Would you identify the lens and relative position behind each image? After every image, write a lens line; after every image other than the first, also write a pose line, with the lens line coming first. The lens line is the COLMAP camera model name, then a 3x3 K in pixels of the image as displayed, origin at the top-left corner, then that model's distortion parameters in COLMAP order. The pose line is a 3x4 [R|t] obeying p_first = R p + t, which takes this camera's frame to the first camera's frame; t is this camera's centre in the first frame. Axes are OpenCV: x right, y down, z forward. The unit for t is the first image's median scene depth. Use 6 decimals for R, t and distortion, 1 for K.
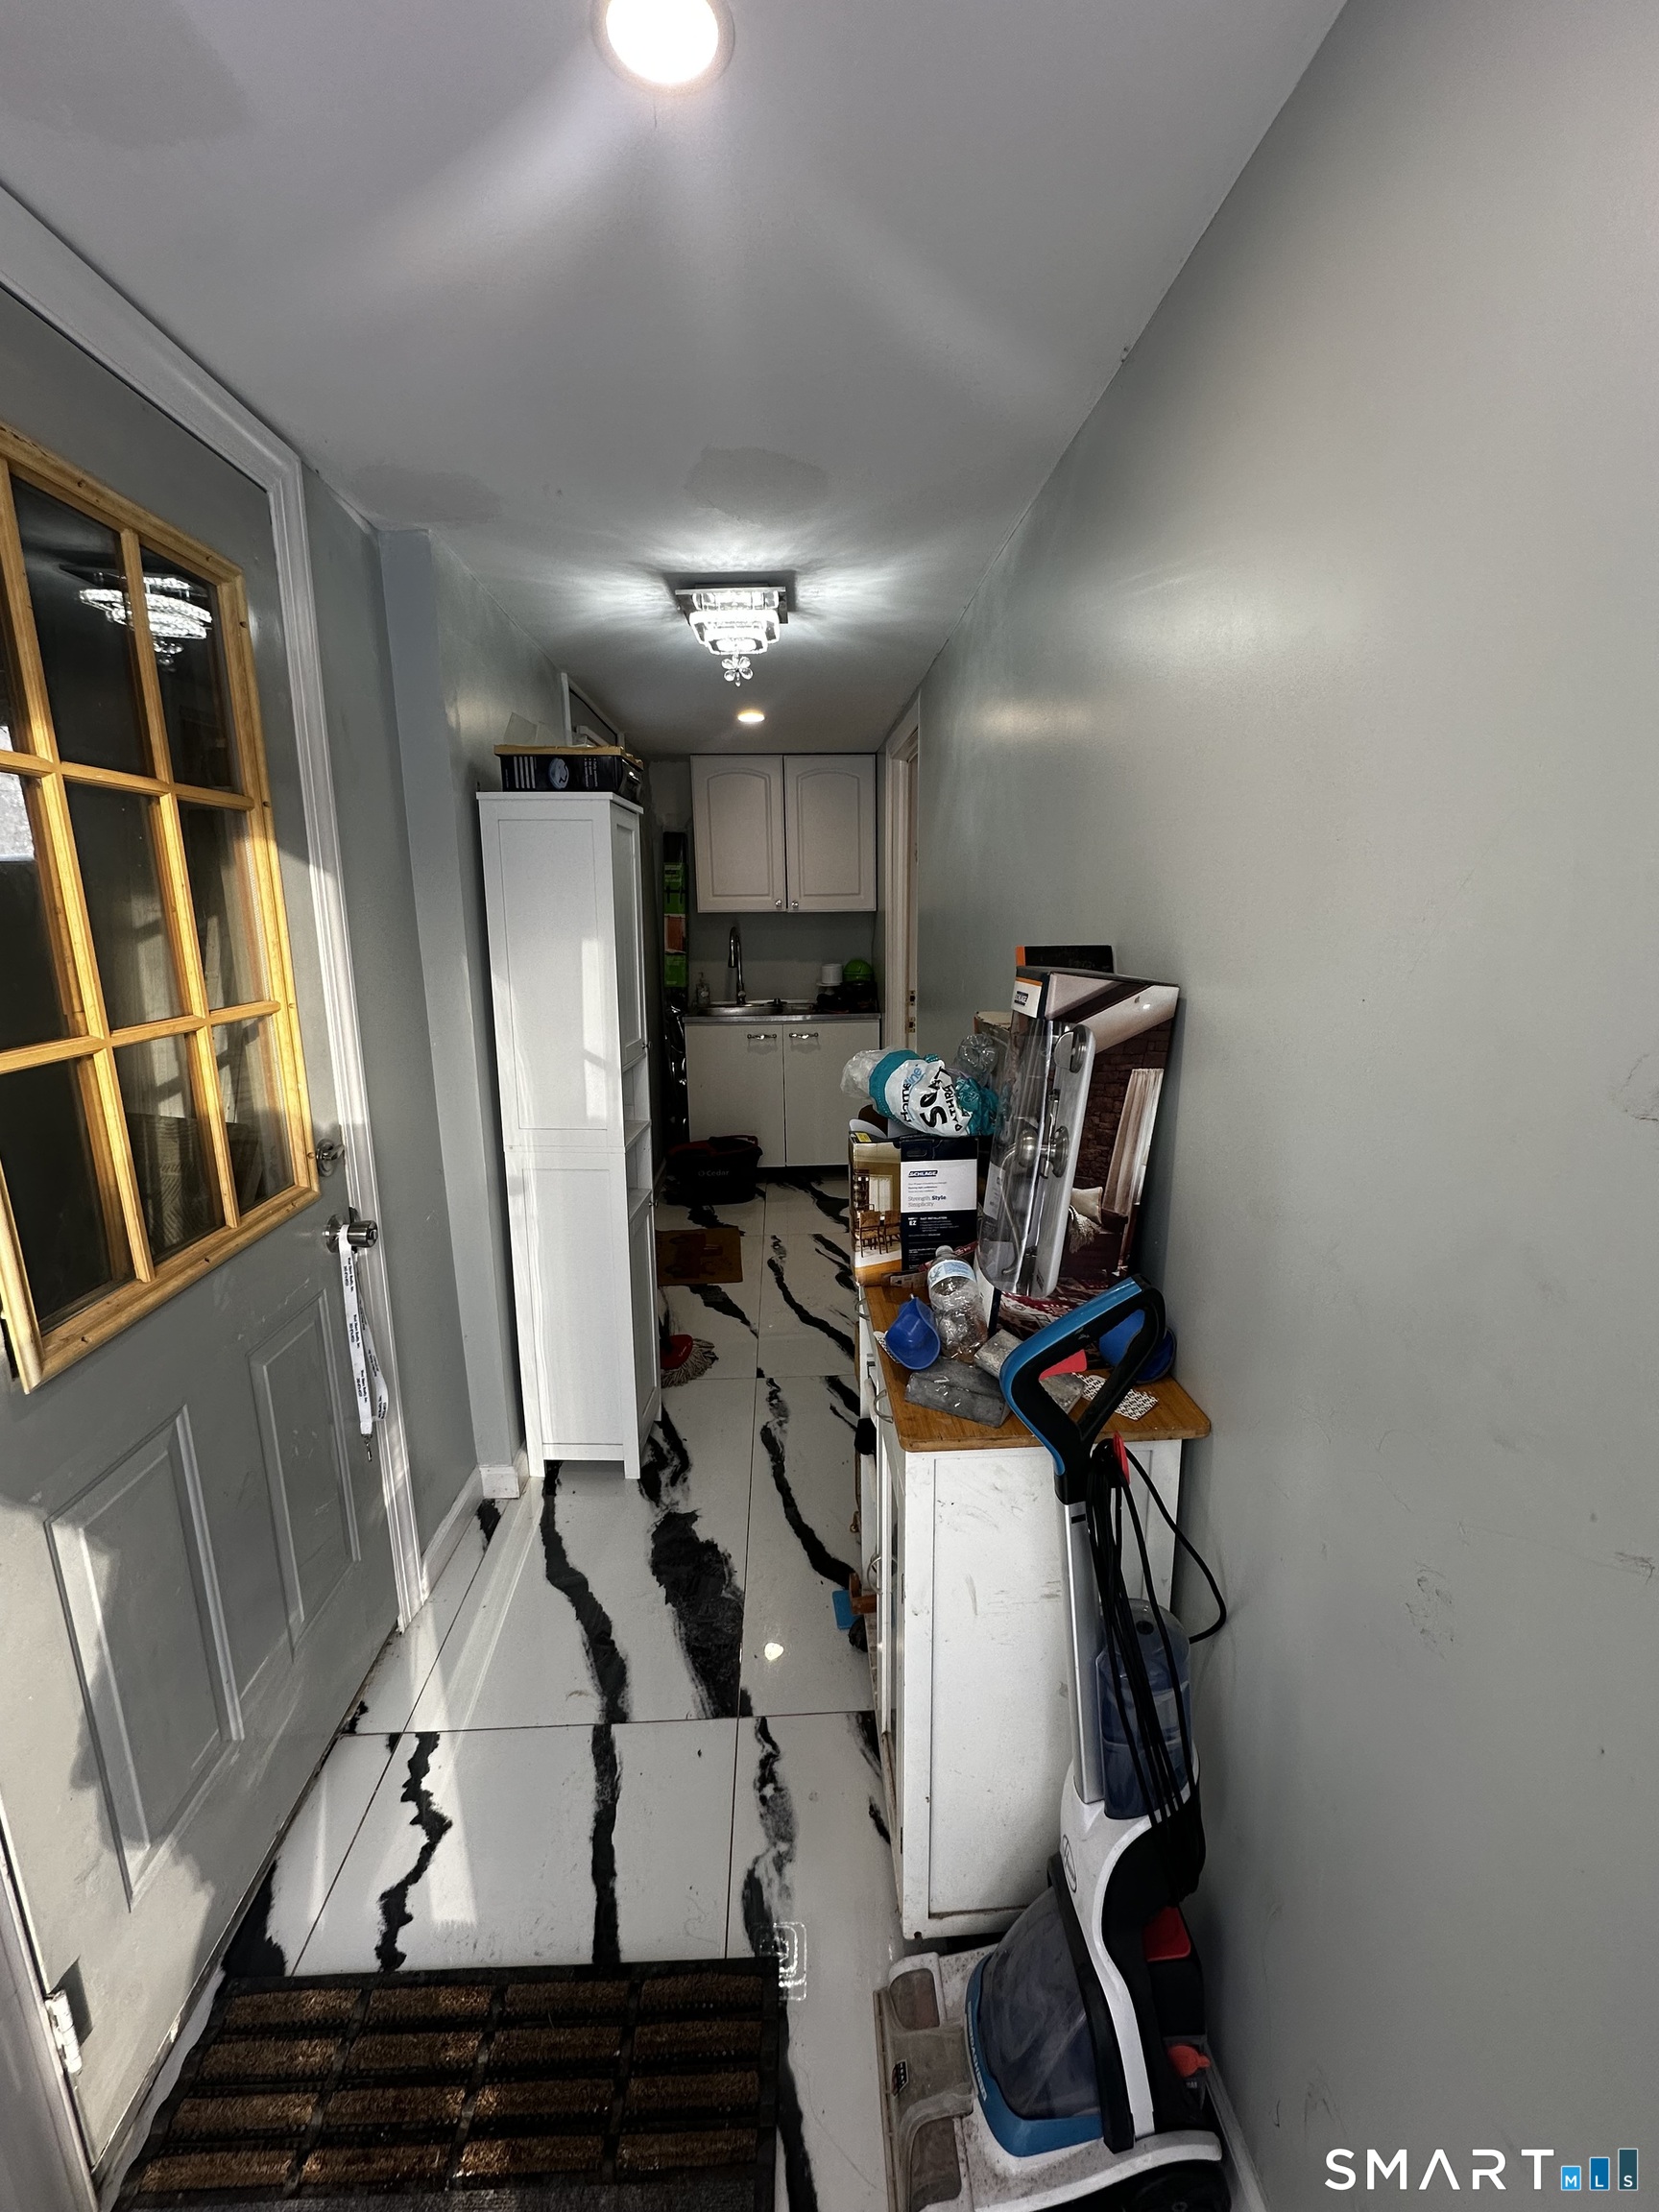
lens RADIAL K [[886.1, 0, 829.5], [0, 886.1, 1106.0], [0, 0, 1]] dist [-0.004126, 0.001225]
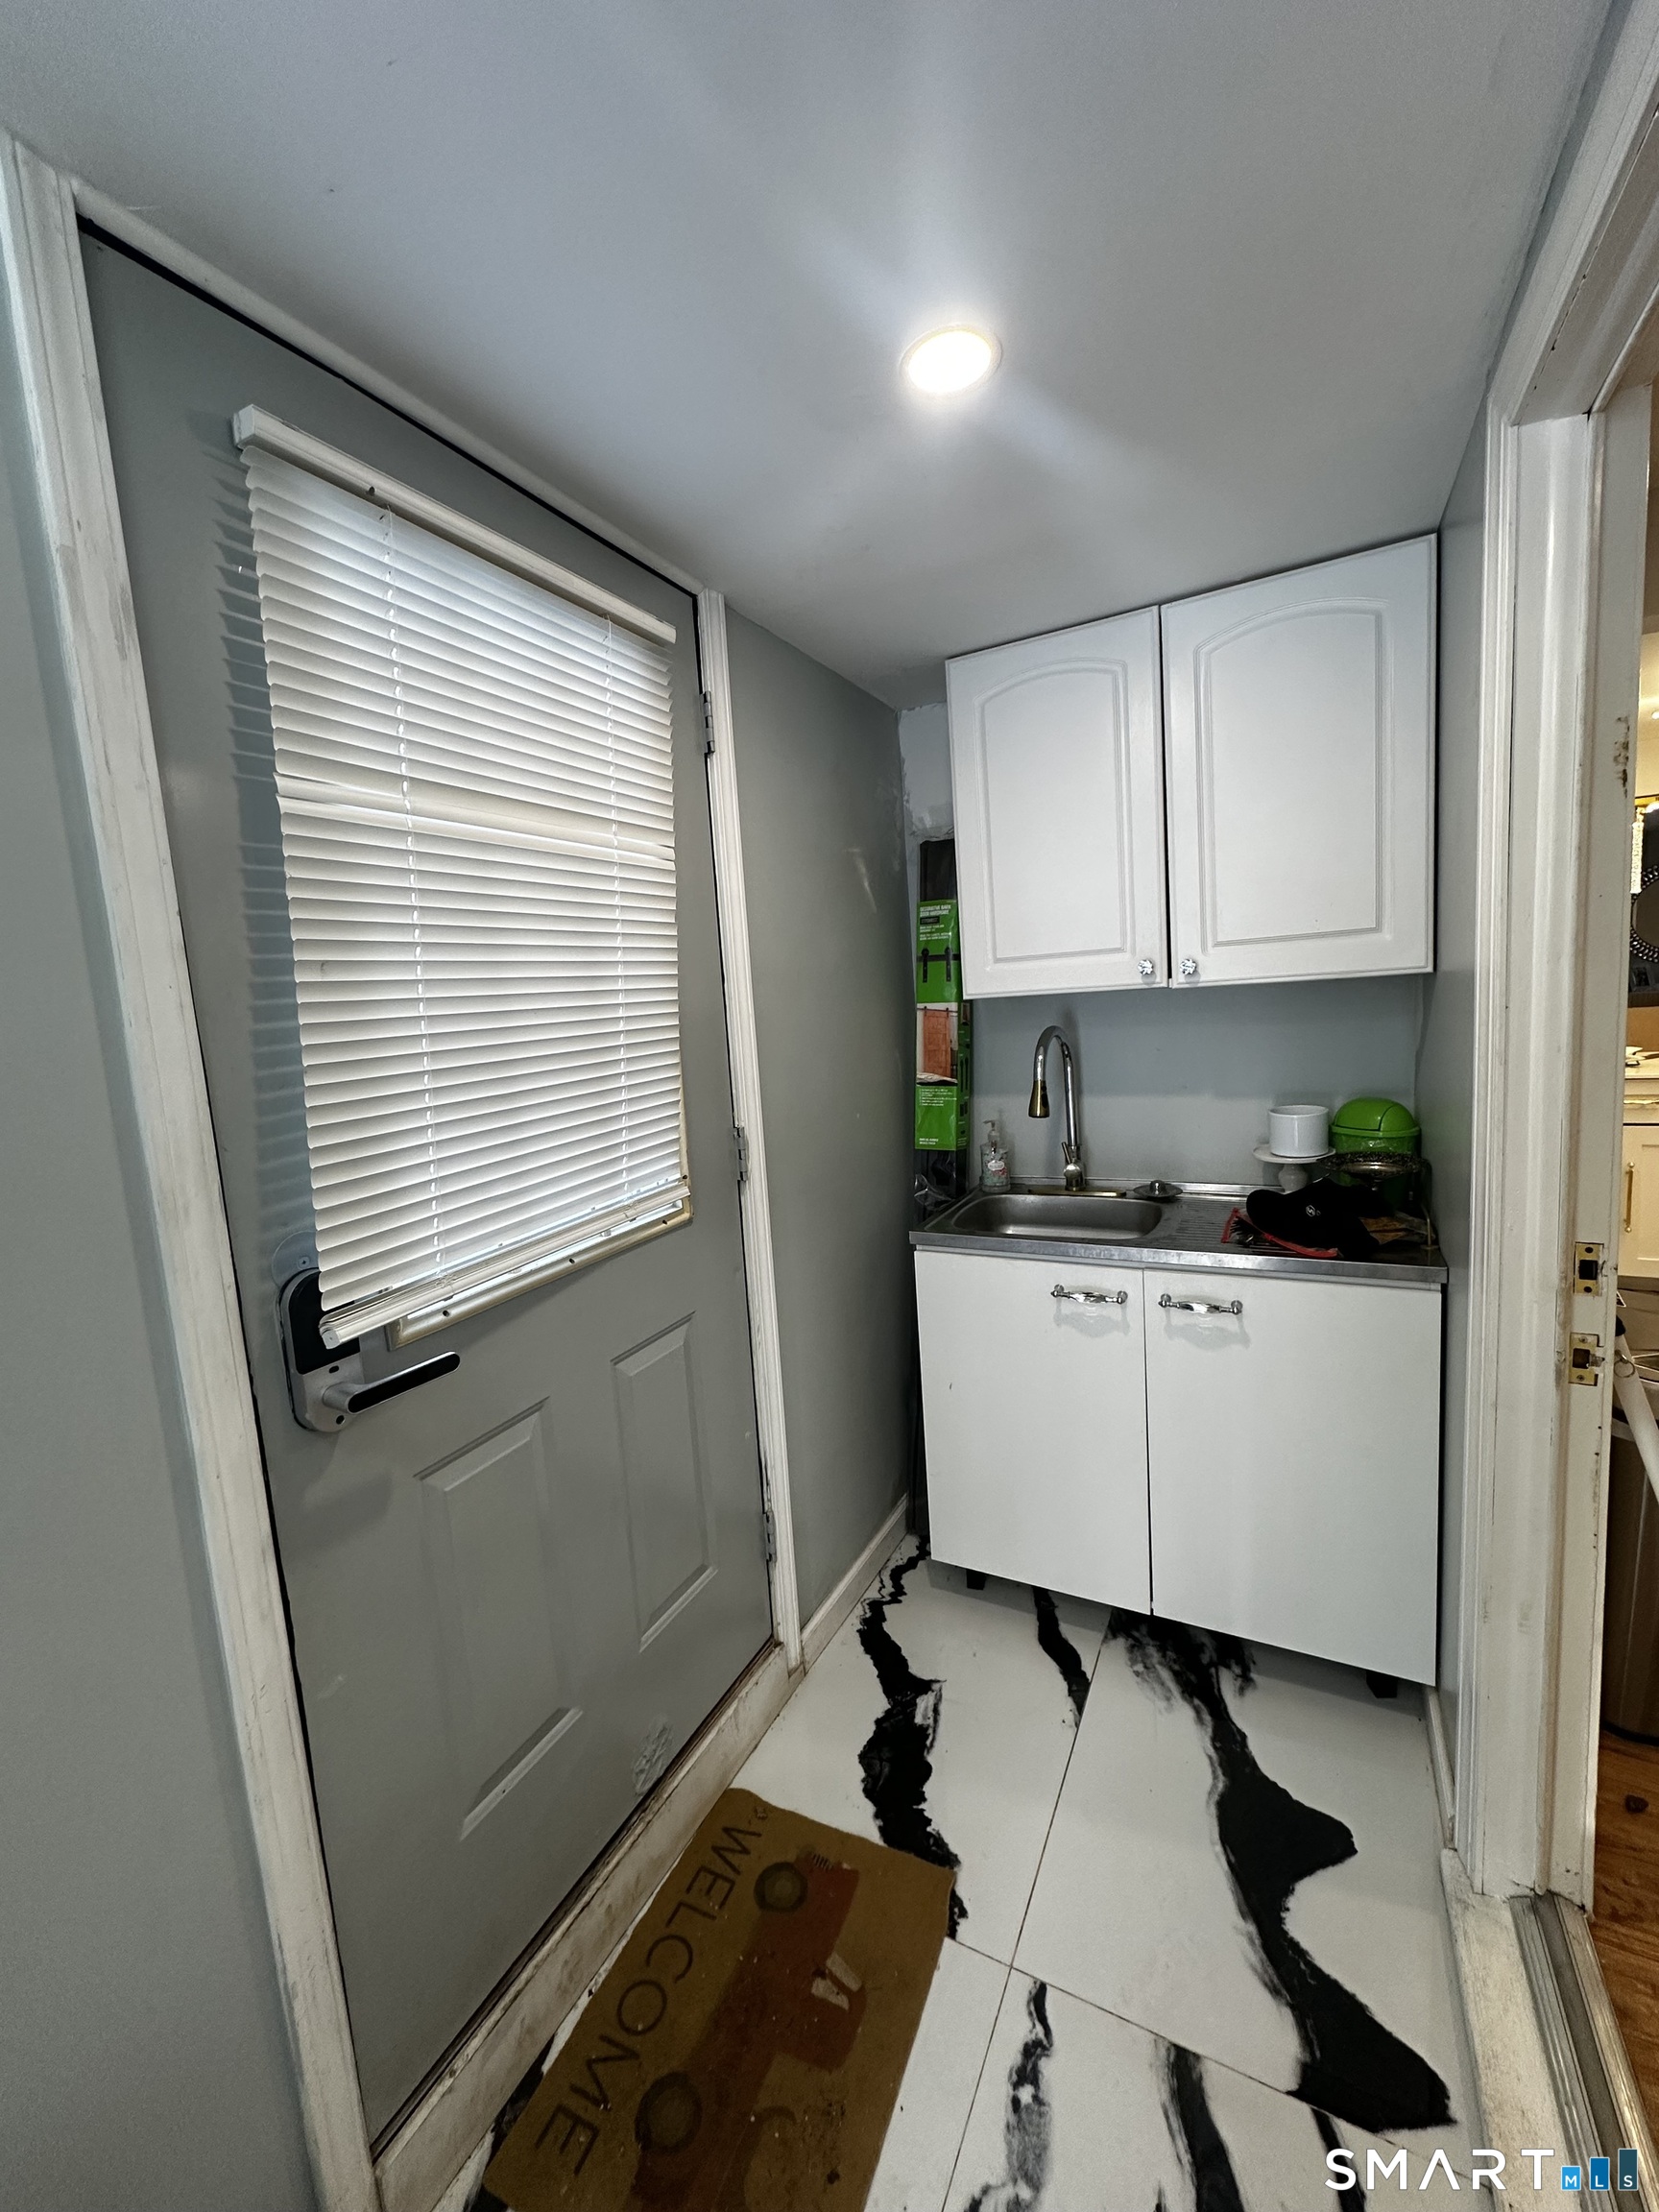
lens RADIAL K [[886.1, 0, 829.5], [0, 886.1, 1106.0], [0, 0, 1]] dist [-0.004126, 0.001225]
pose [[0.864913, 0.016041, -0.501665, 0.021451], [-0.064228, 0.994809, -0.078925, -0.118614], [0.497795, 0.100484, 0.861454, 0.556778]]
